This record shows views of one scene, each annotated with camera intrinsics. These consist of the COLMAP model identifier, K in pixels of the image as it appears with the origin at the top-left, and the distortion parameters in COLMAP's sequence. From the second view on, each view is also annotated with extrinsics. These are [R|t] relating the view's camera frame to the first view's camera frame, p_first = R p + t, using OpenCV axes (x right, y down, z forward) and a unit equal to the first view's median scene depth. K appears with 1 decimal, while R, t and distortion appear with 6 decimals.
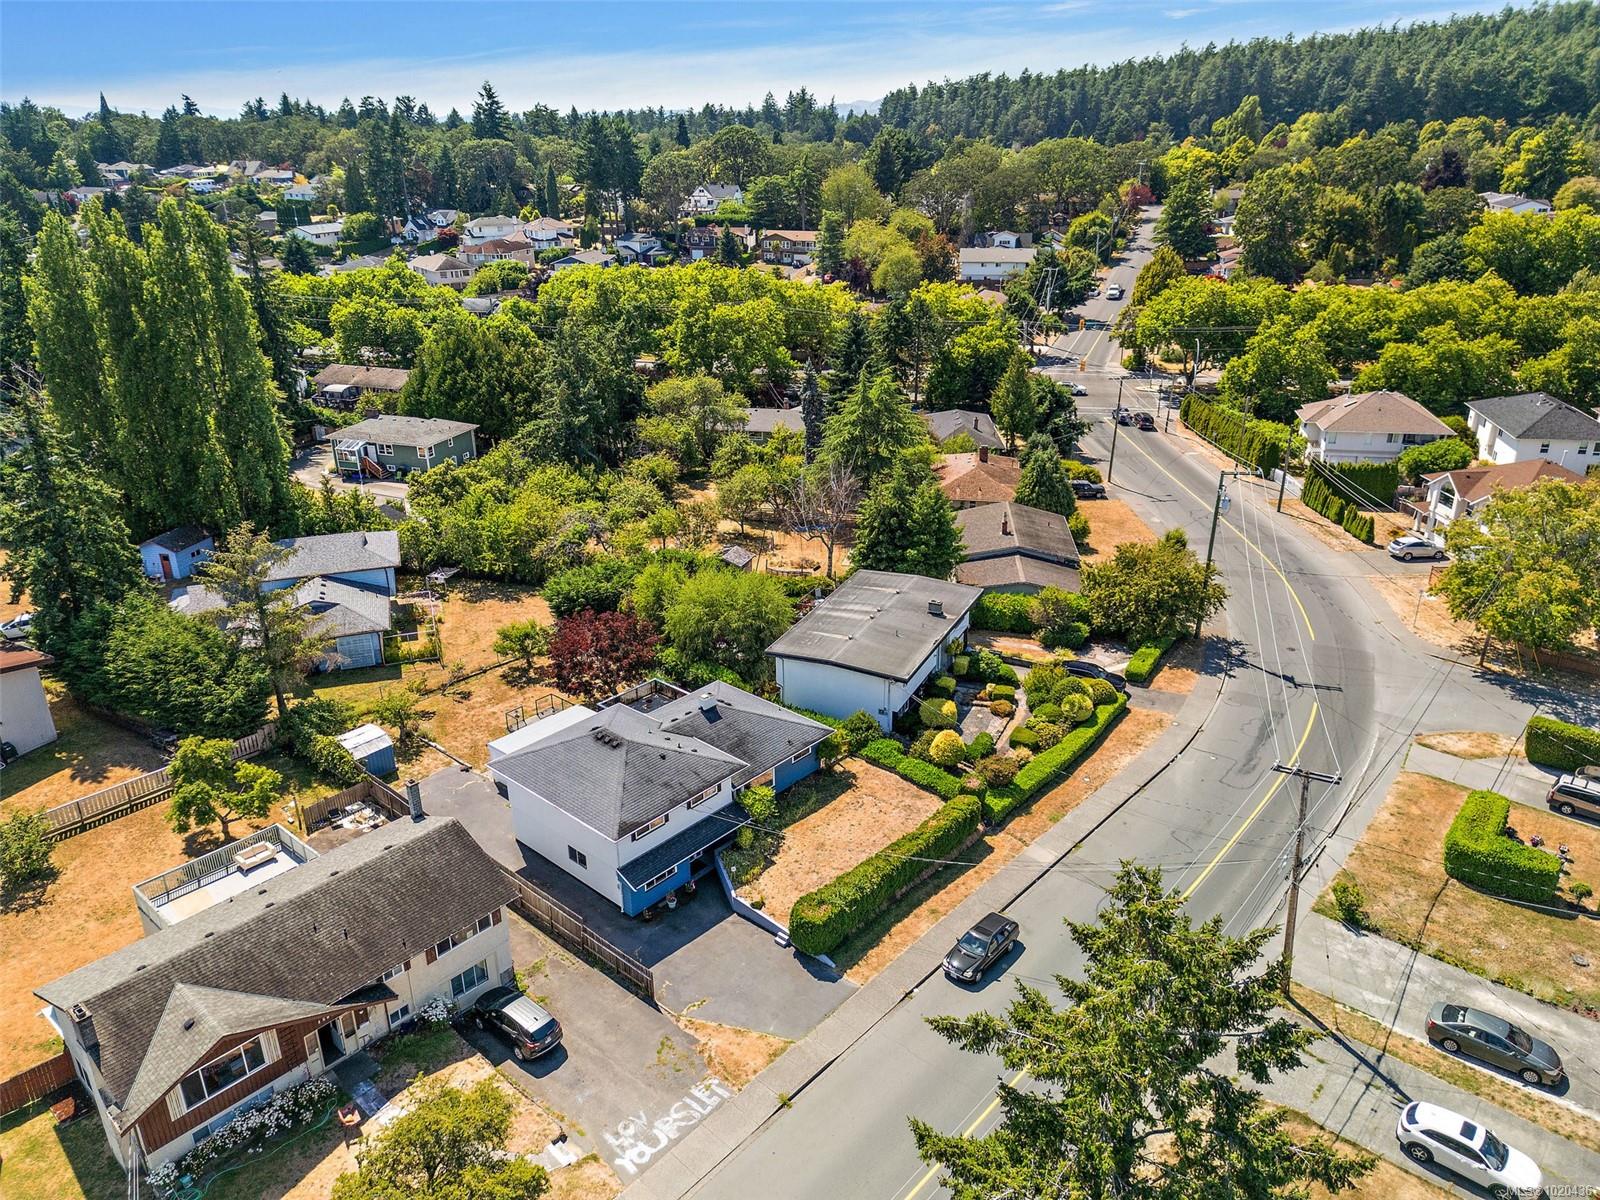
lens RADIAL K [[1128.8, 0, 794.7], [0, 1128.8, 594.8], [0, 0, 1]] dist [0.071468, -0.074973]
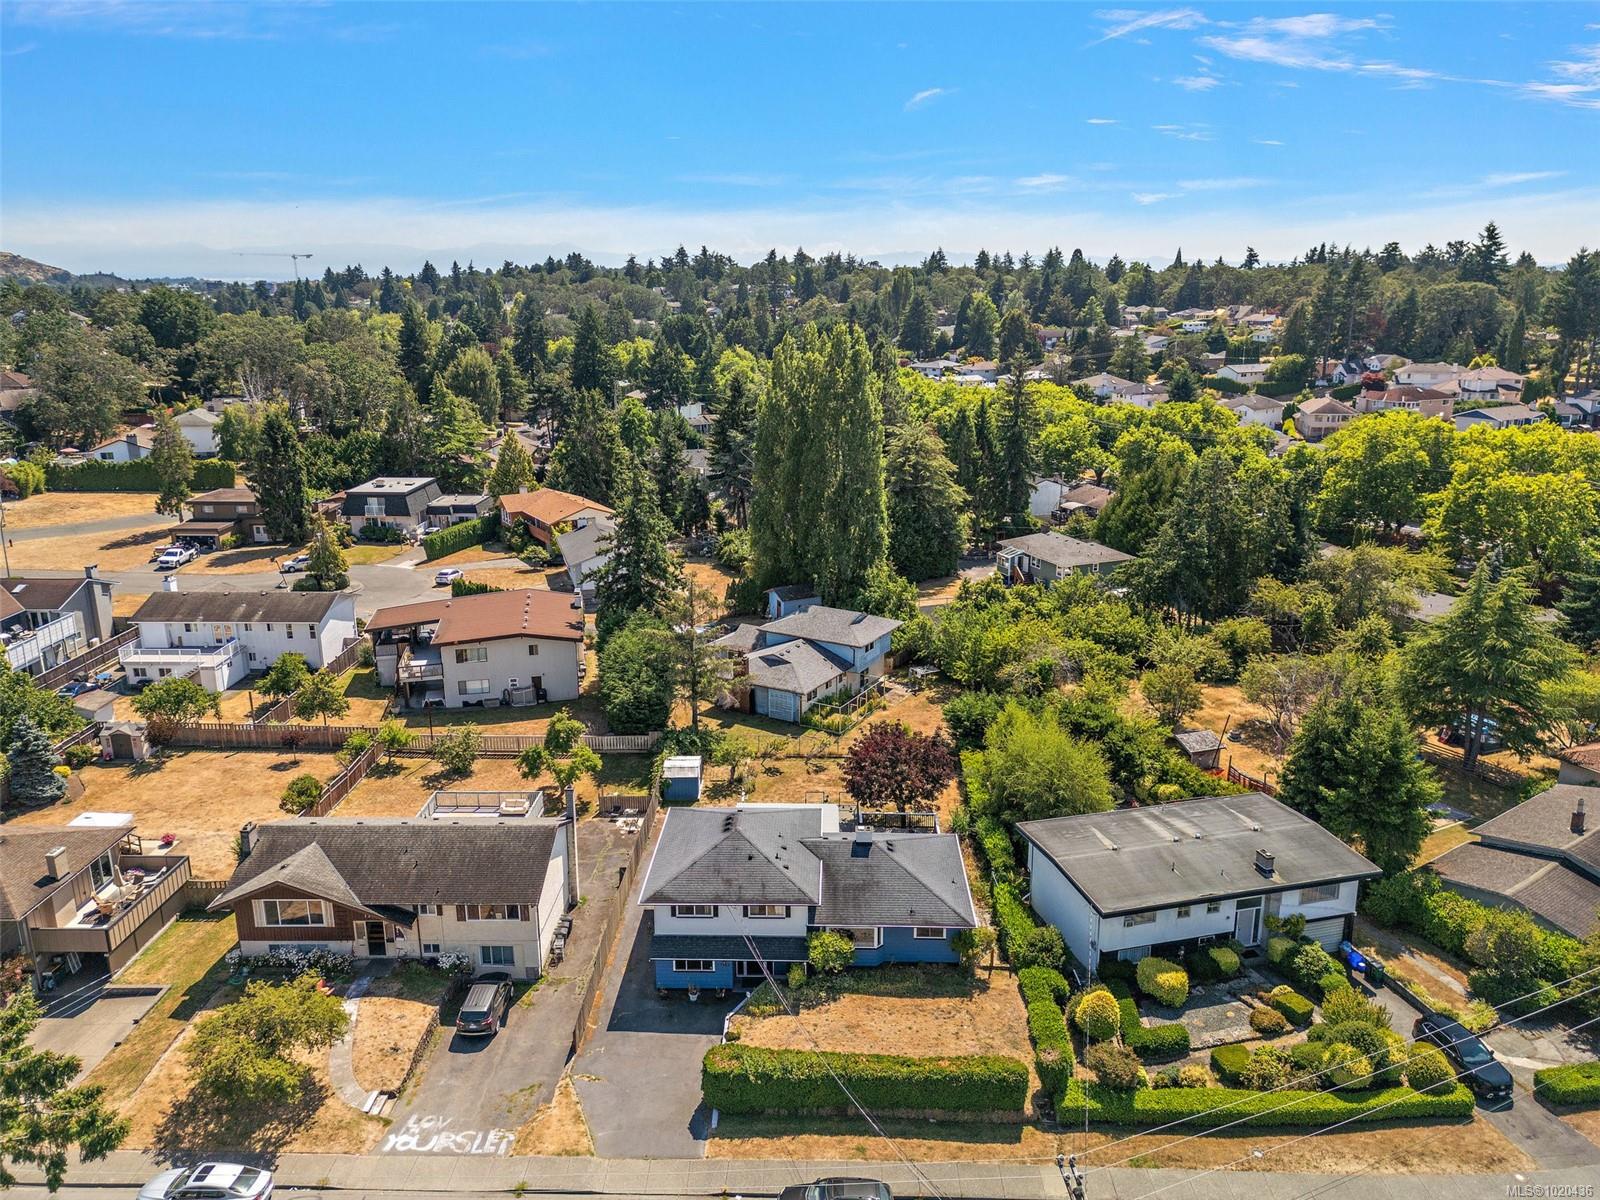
lens RADIAL K [[1128.8, 0, 794.7], [0, 1128.8, 594.8], [0, 0, 1]] dist [0.071468, -0.074973]
pose [[0.641470, 0.202639, -0.739901, 0.508049], [-0.287282, 0.957755, 0.013239, -0.087623], [0.711326, 0.204068, 0.672585, 0.256510]]
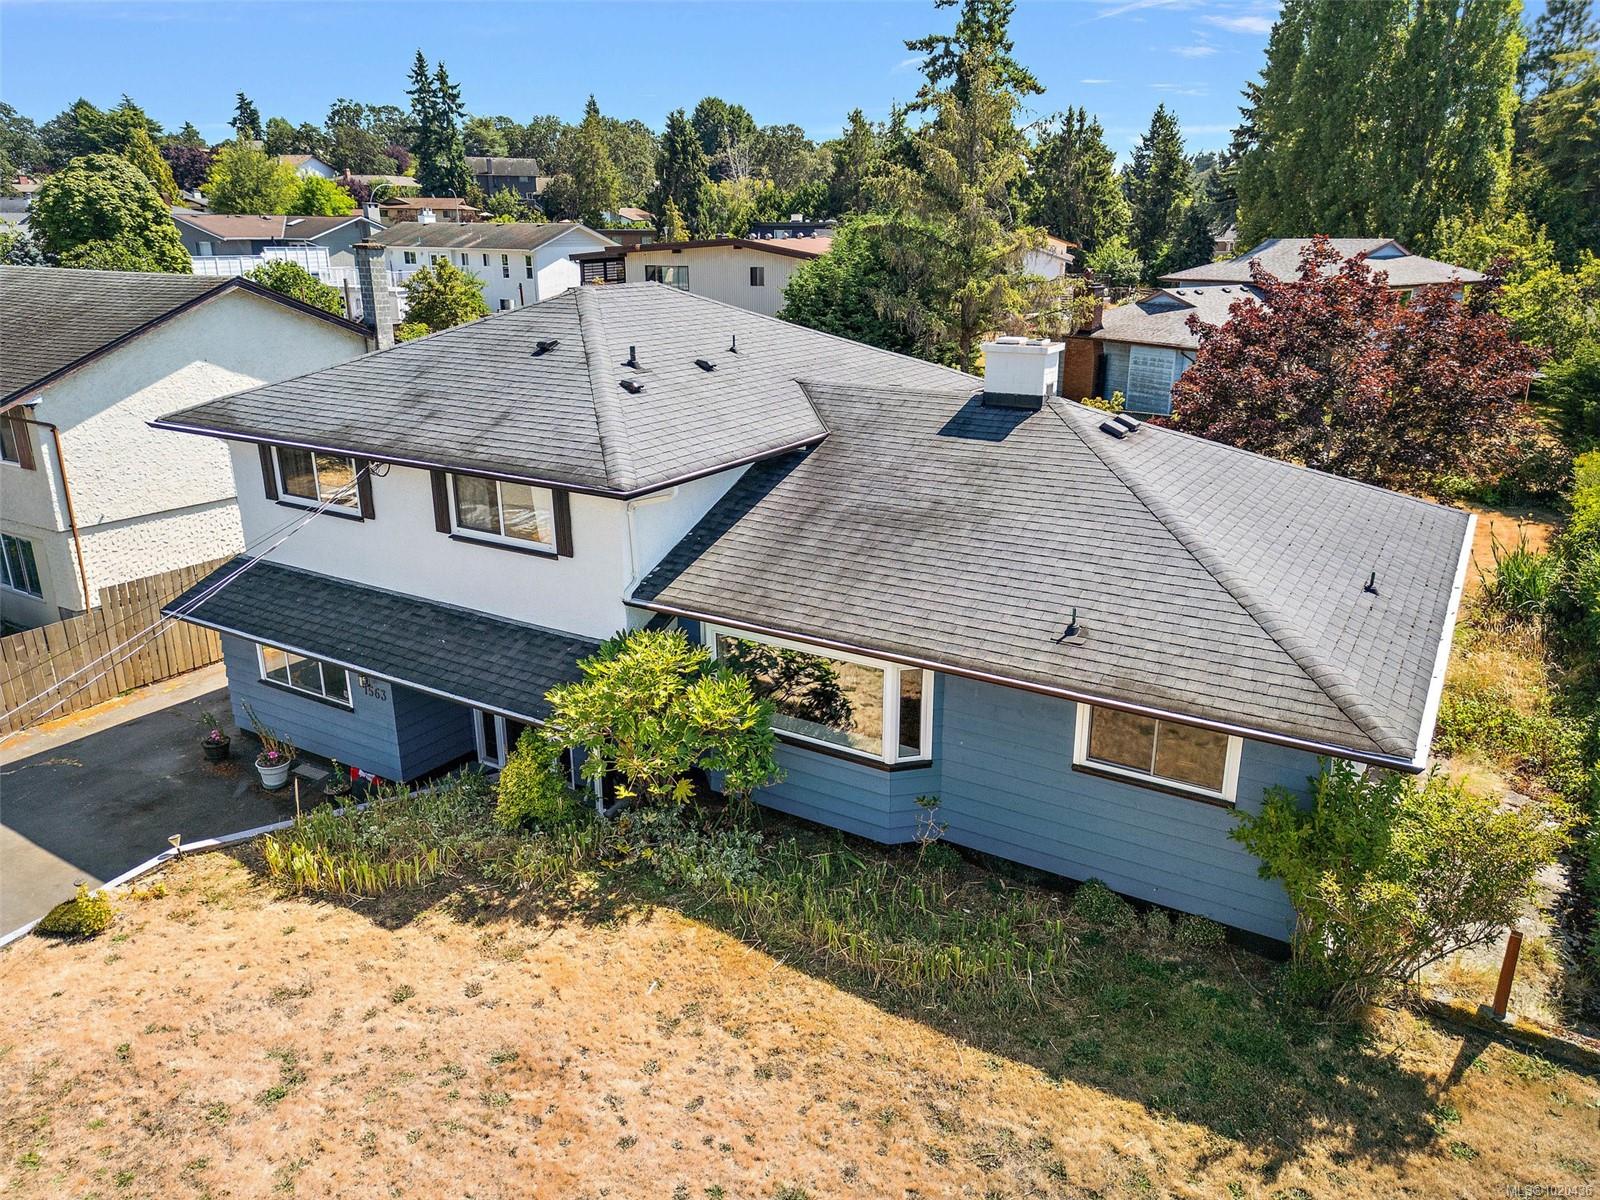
lens RADIAL K [[1128.8, 0, 794.7], [0, 1128.8, 594.8], [0, 0, 1]] dist [0.071468, -0.074973]
pose [[0.182652, 0.316882, -0.930711, 0.141284], [-0.372675, 0.898309, 0.232713, 0.092941], [0.909809, 0.304347, 0.282172, 0.837217]]
